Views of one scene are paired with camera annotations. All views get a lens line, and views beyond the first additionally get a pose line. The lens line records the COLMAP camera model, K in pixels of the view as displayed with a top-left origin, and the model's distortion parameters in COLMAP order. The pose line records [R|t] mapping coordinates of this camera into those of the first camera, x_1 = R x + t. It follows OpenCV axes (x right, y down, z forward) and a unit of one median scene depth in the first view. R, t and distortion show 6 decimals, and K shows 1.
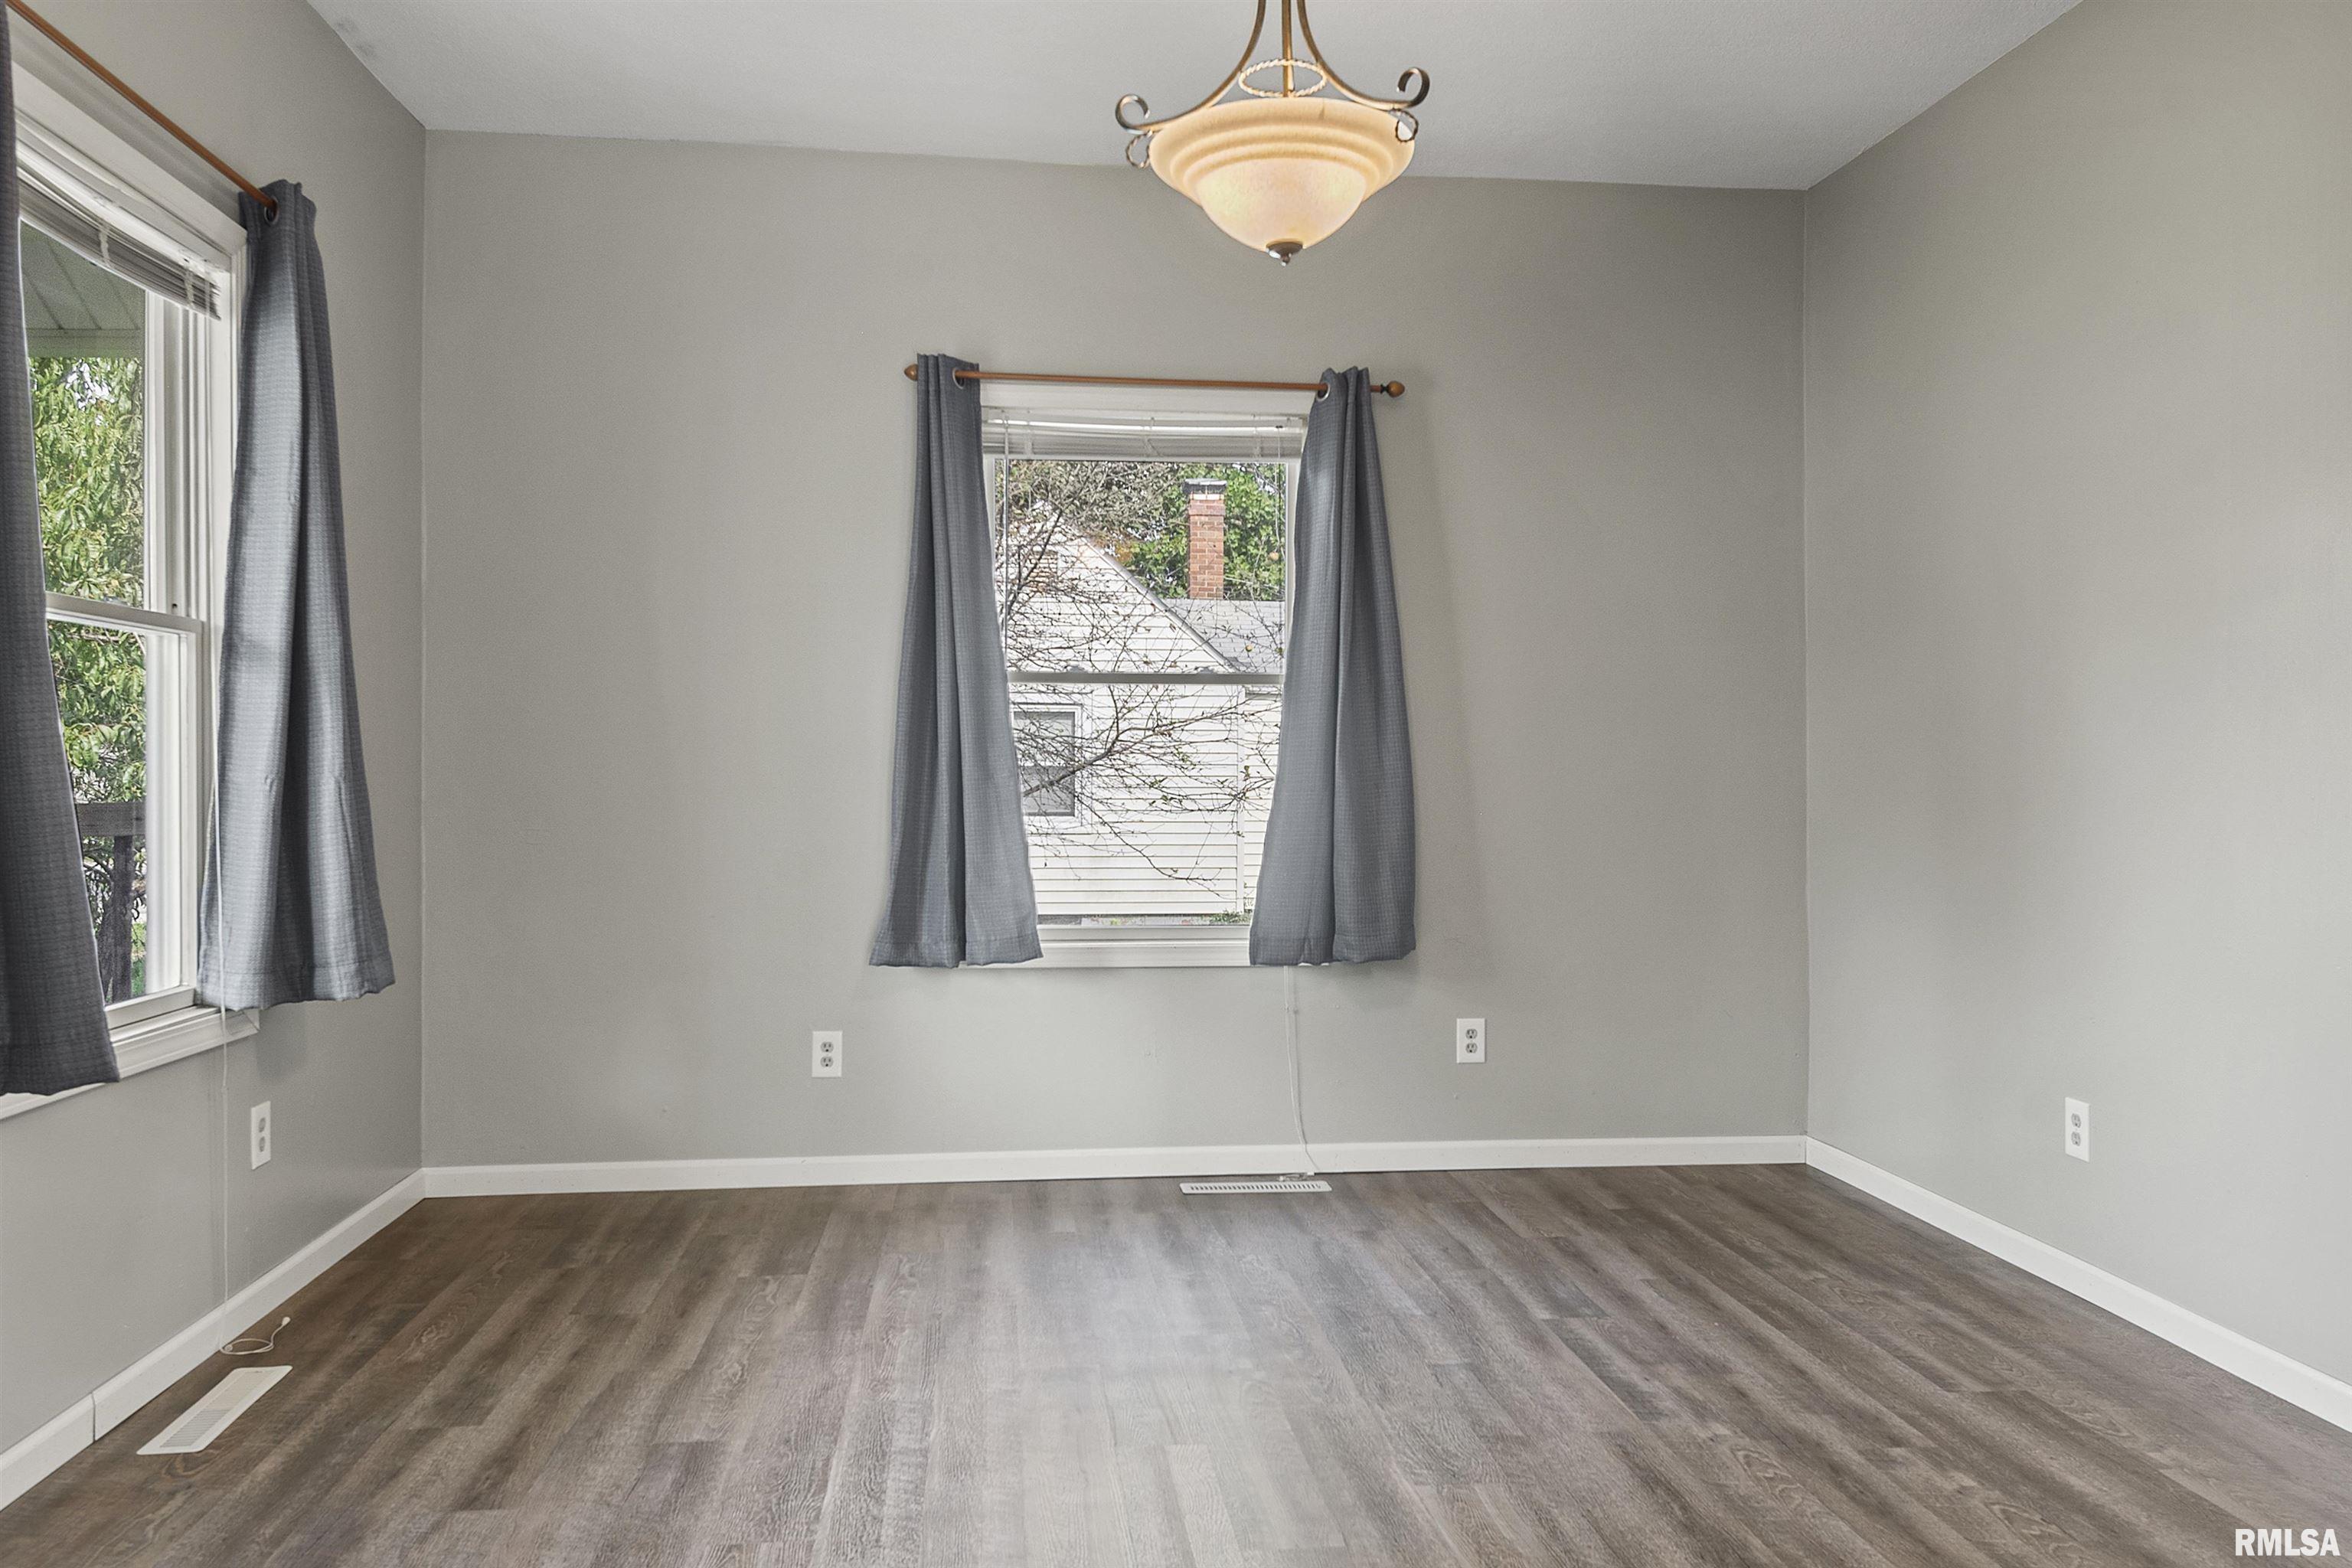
lens RADIAL K [[1732.5, 0, 1196.1], [0, 1732.5, 769.5], [0, 0, 1]] dist [0.048000, -0.051078]
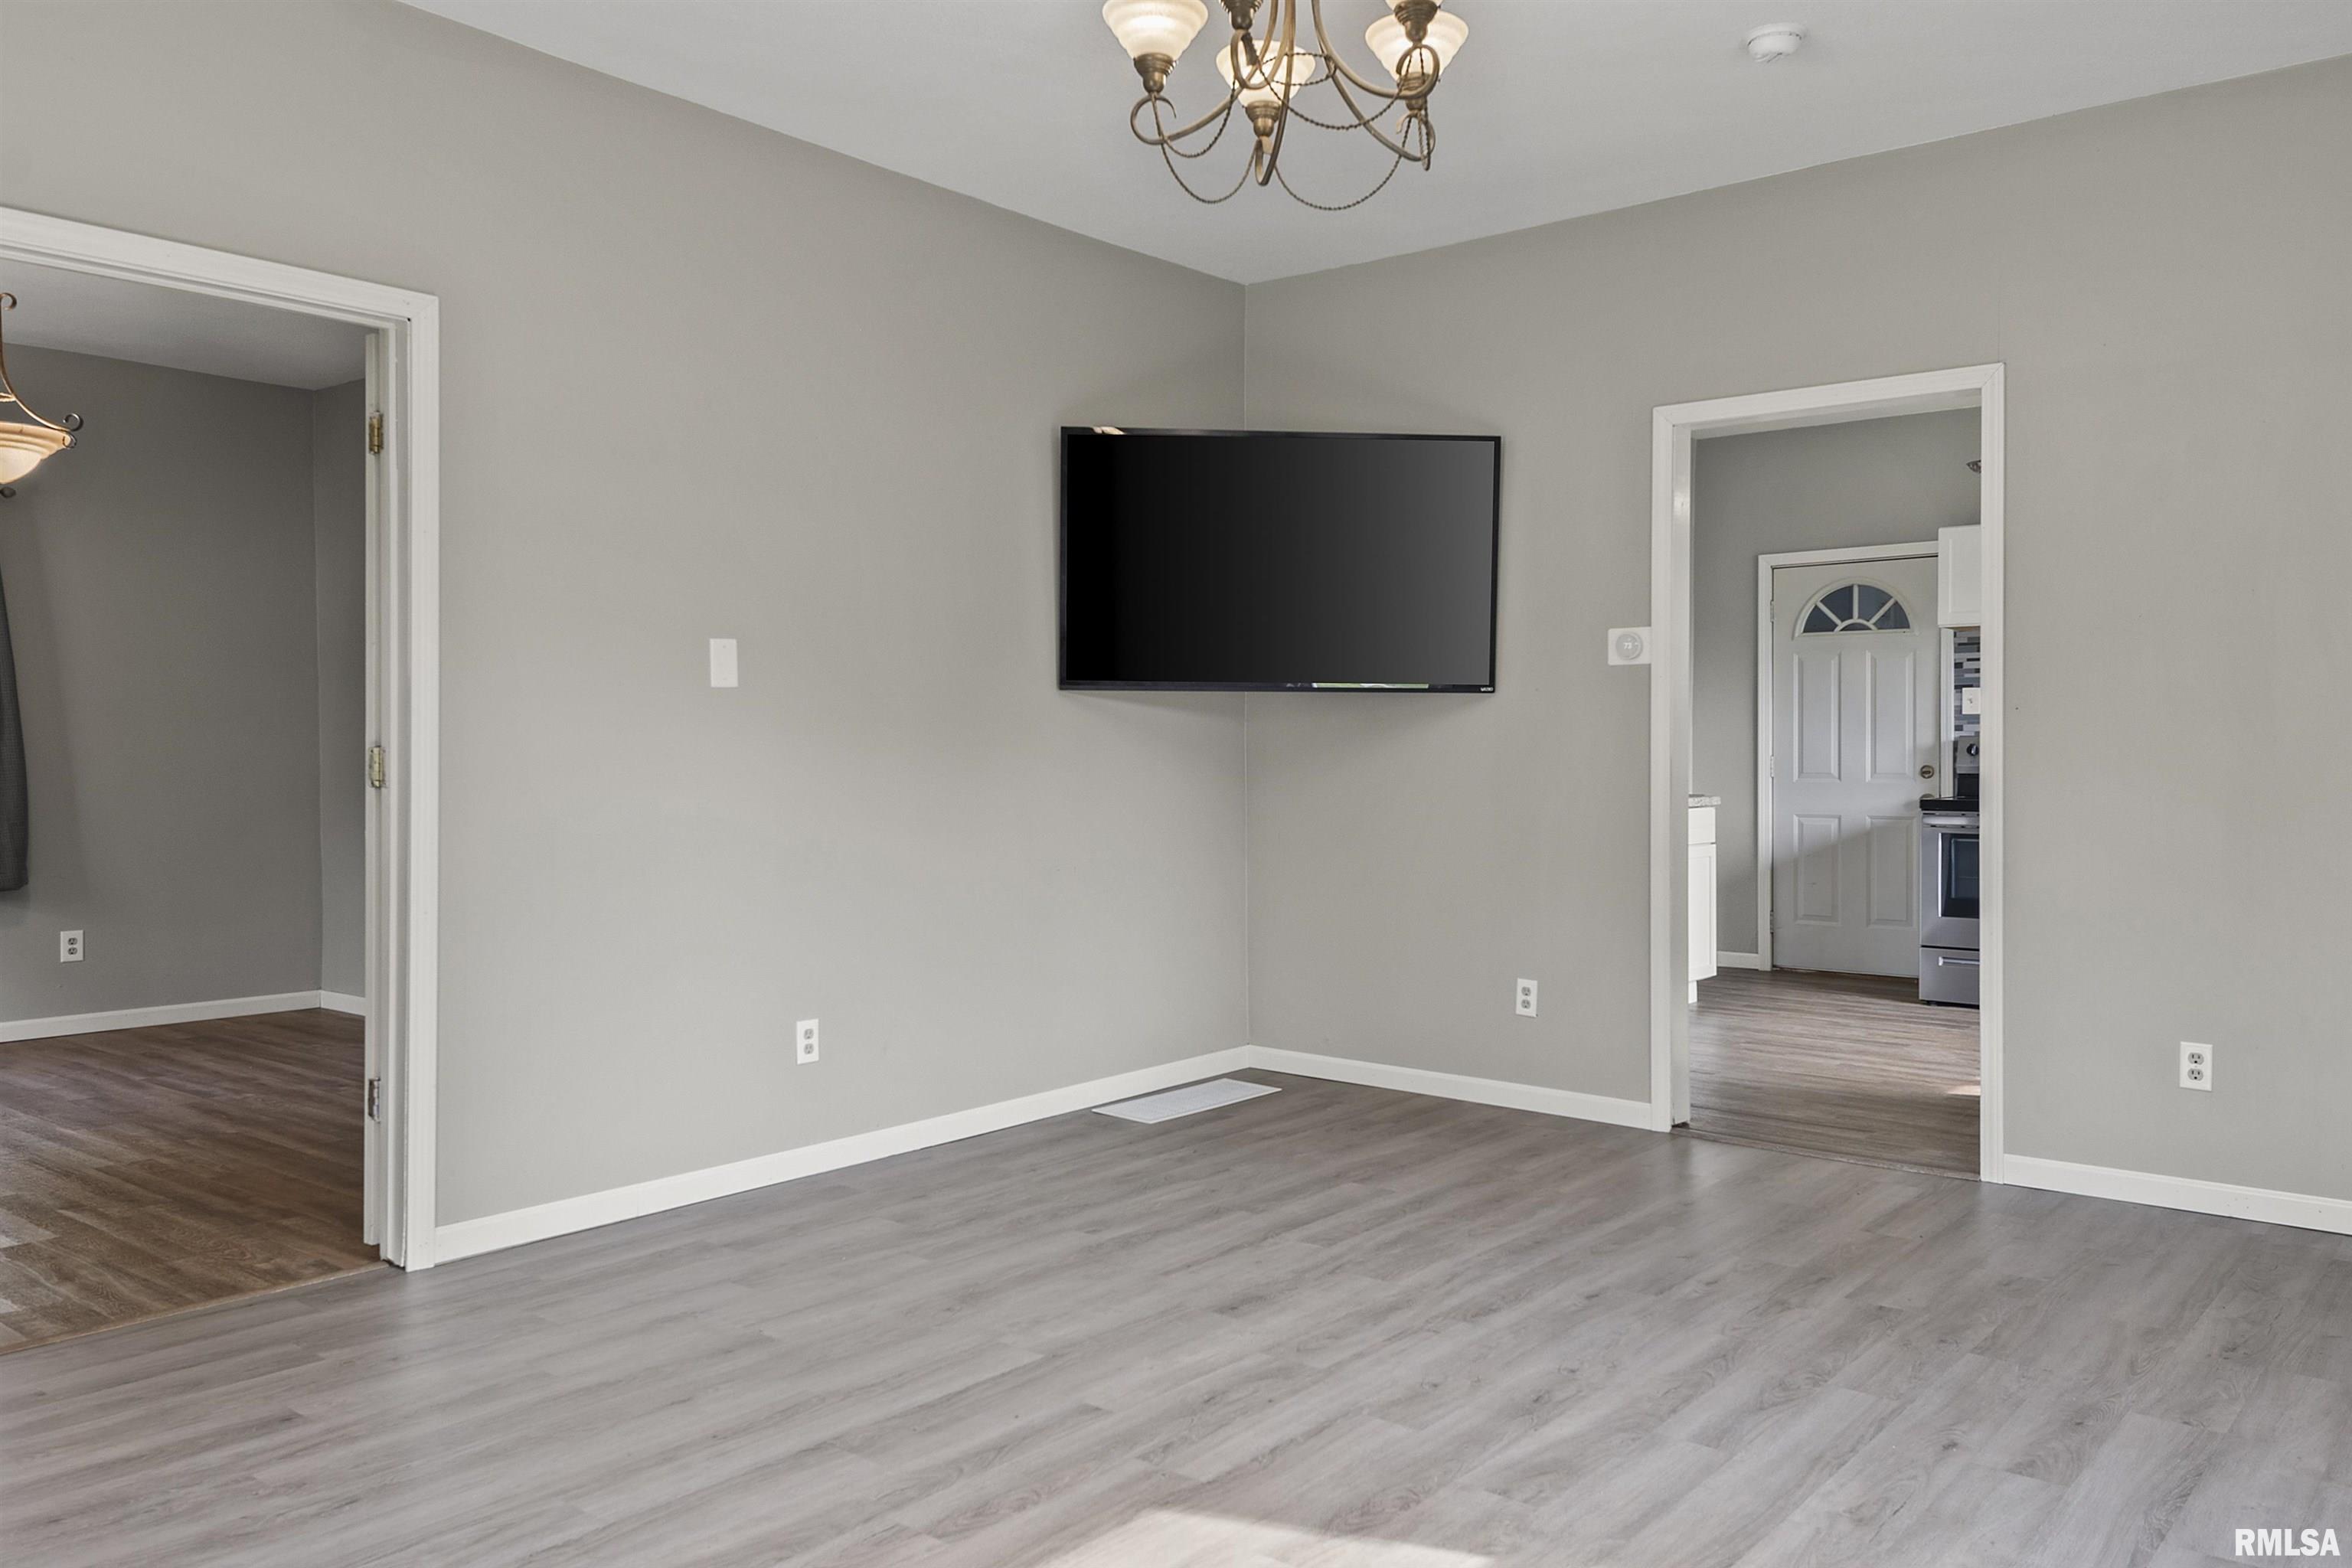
lens RADIAL K [[1732.5, 0, 1196.1], [0, 1732.5, 769.5], [0, 0, 1]] dist [0.048000, -0.051078]
pose [[0.719849, -0.007882, 0.694086, -0.278163], [0.001681, 0.999952, 0.009611, -0.004542], [-0.694129, -0.005752, 0.719828, -1.082654]]
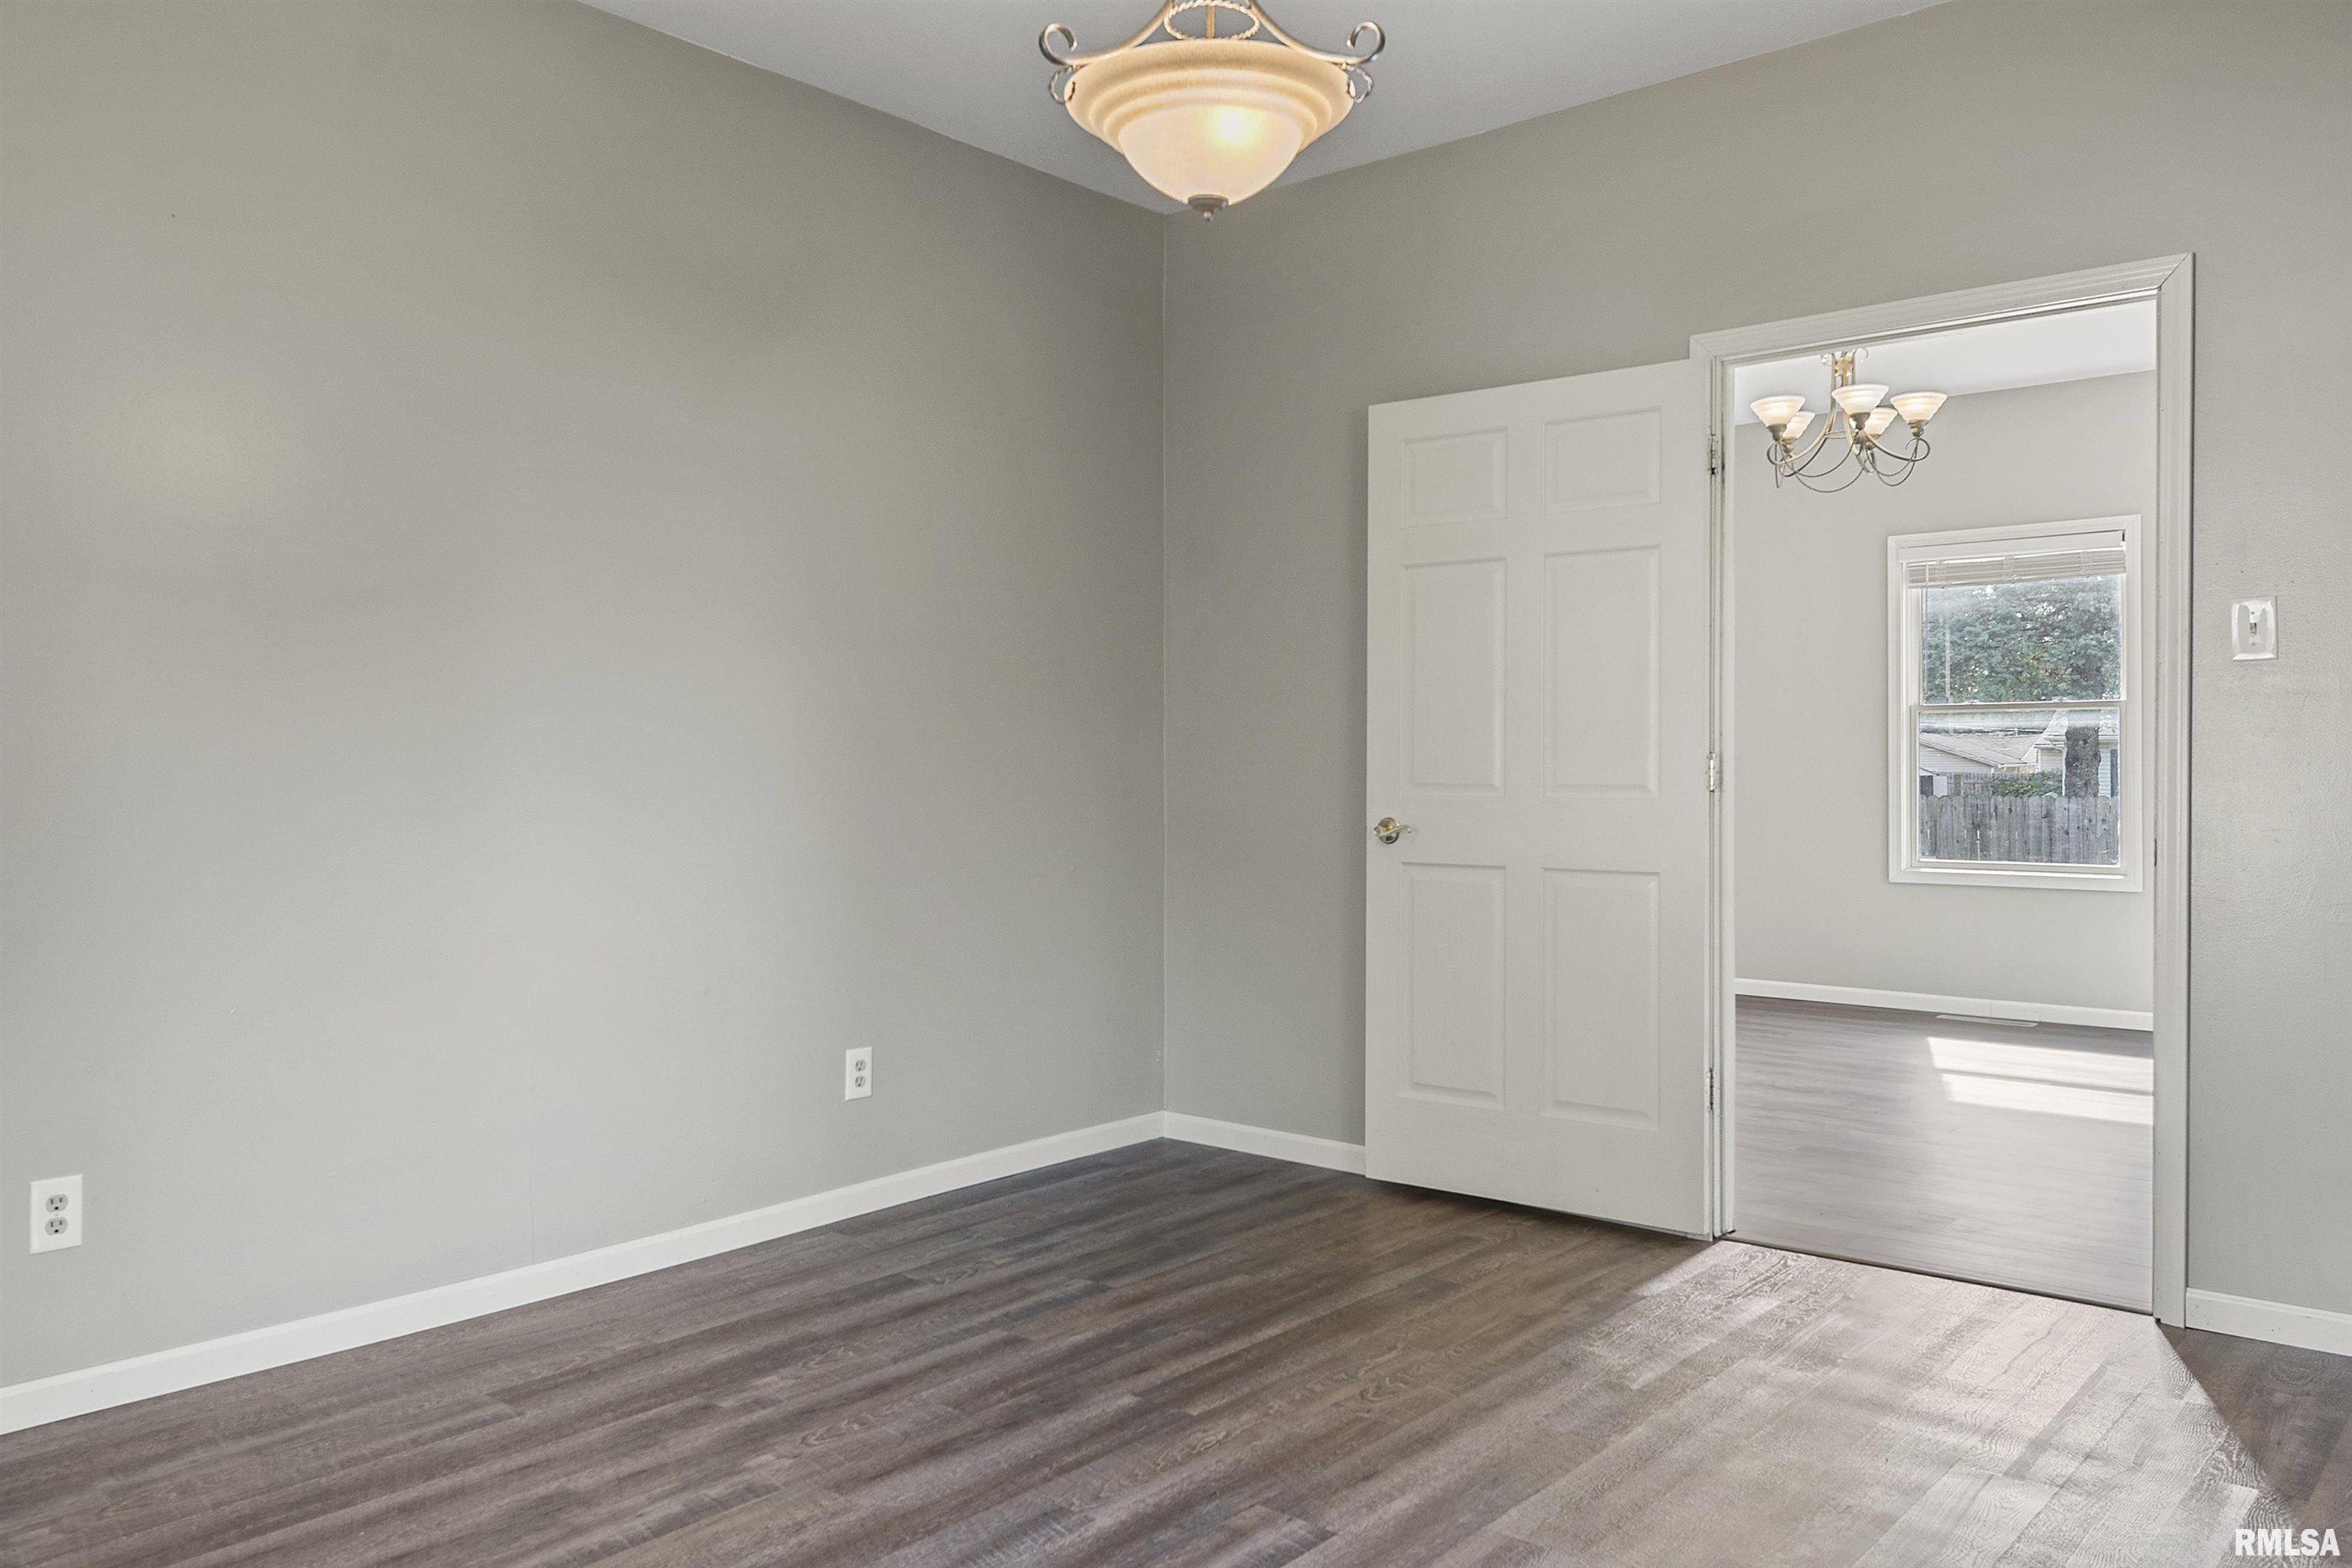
lens RADIAL K [[1732.5, 0, 1196.1], [0, 1732.5, 769.5], [0, 0, 1]] dist [0.048000, -0.051078]
pose [[-0.684965, -0.008608, 0.728525, -0.519374], [-0.004144, 0.999960, 0.007918, -0.008701], [-0.728564, 0.002404, -0.684973, 1.380318]]
